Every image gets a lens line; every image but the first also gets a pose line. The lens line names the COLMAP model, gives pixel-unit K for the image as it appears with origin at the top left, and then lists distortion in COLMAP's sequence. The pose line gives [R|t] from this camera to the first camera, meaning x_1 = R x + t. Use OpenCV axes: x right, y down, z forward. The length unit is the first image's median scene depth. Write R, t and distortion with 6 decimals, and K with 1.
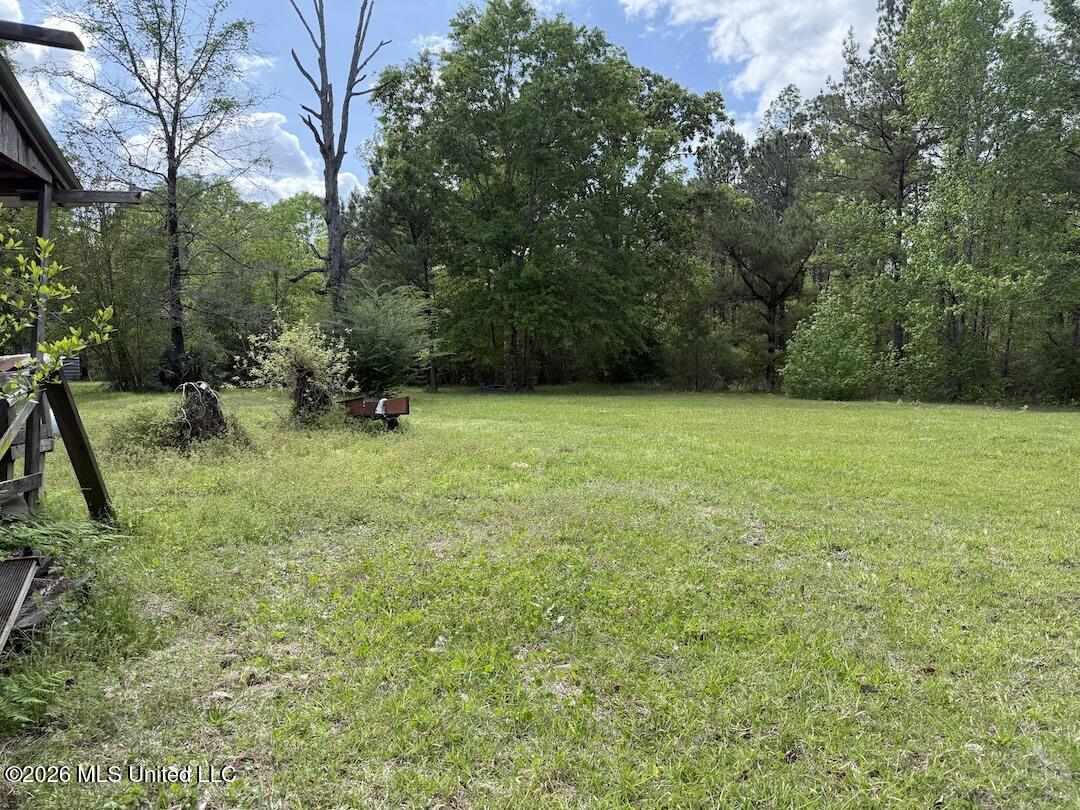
lens RADIAL K [[756.2, 0, 536.4], [0, 756.2, 408.8], [0, 0, 1]] dist [0.007673, -0.020069]
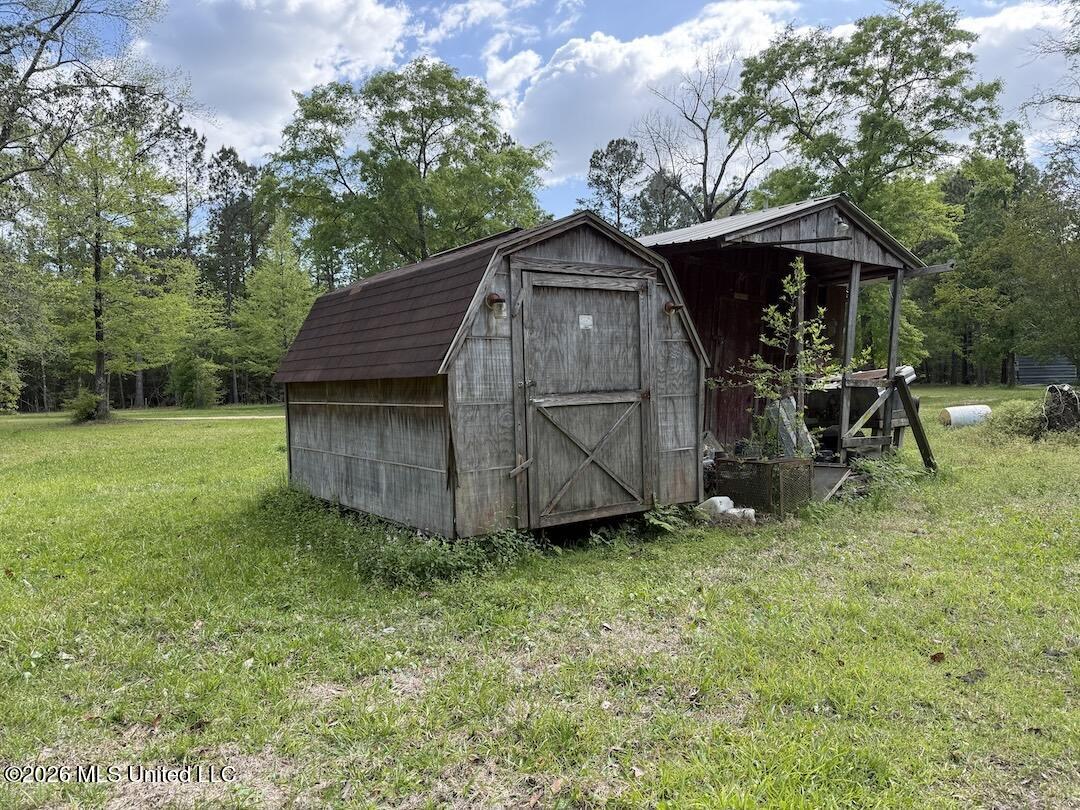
lens RADIAL K [[756.2, 0, 536.4], [0, 756.2, 408.8], [0, 0, 1]] dist [0.007673, -0.020069]
pose [[0.369778, 0.033779, -0.928506, 0.622113], [-0.037424, 0.999069, 0.021442, 0.015155], [0.928366, 0.026820, 0.370698, -0.381083]]
